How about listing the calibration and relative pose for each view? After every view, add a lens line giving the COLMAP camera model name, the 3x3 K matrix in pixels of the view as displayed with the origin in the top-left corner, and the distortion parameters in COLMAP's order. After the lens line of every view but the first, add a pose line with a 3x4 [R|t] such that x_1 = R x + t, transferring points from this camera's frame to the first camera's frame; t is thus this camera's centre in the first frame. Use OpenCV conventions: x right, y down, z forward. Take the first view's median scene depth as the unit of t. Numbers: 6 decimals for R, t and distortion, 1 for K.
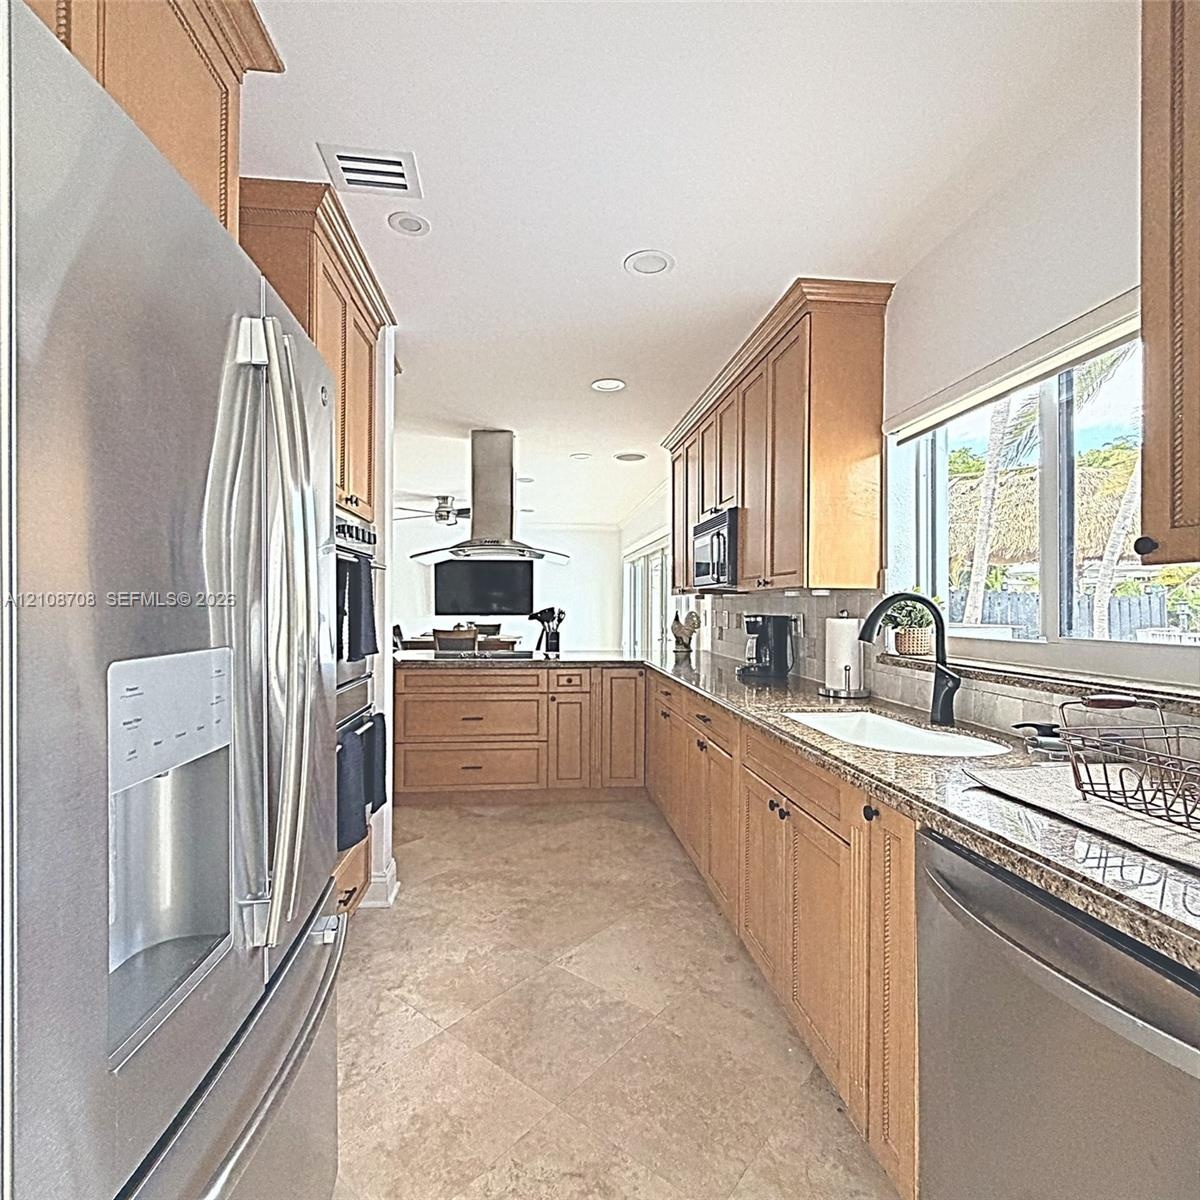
lens RADIAL K [[781.5, 0, 600.0], [0, 781.5, 600.0], [0, 0, 1]] dist [0.000319, 0.001000]
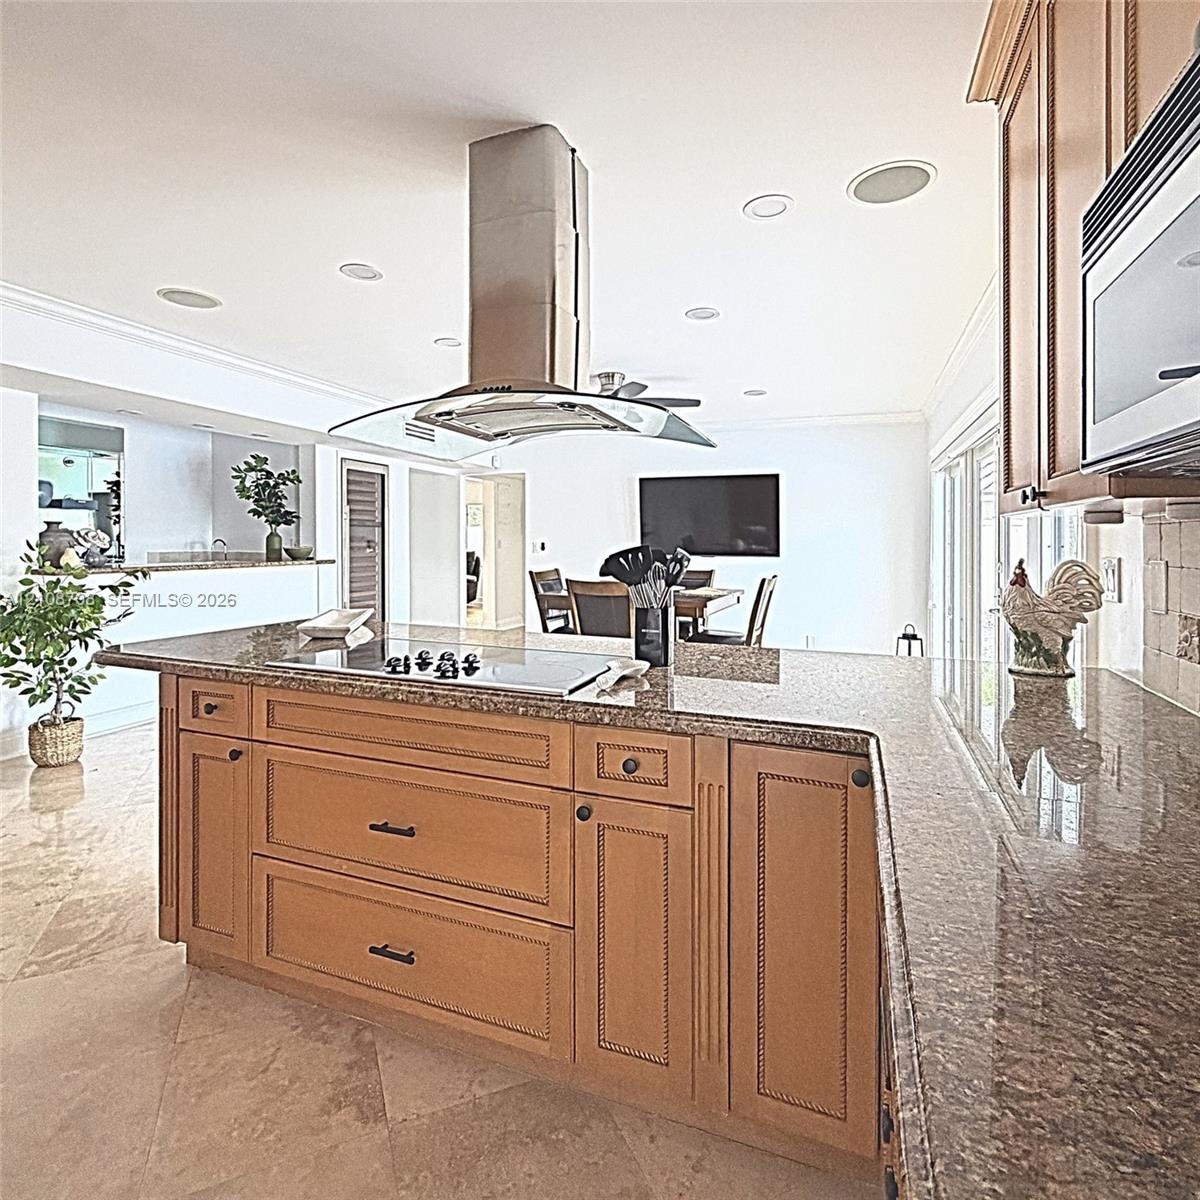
lens RADIAL K [[672.1, 0, 601.0], [0, 672.1, 534.6], [0, 0, 1]] dist [-0.000841, -0.000495]
pose [[0.882185, -0.001535, -0.470900, 0.075385], [-0.000227, 0.999993, -0.003685, 0.004643], [0.470903, 0.003357, 0.882179, 0.653674]]
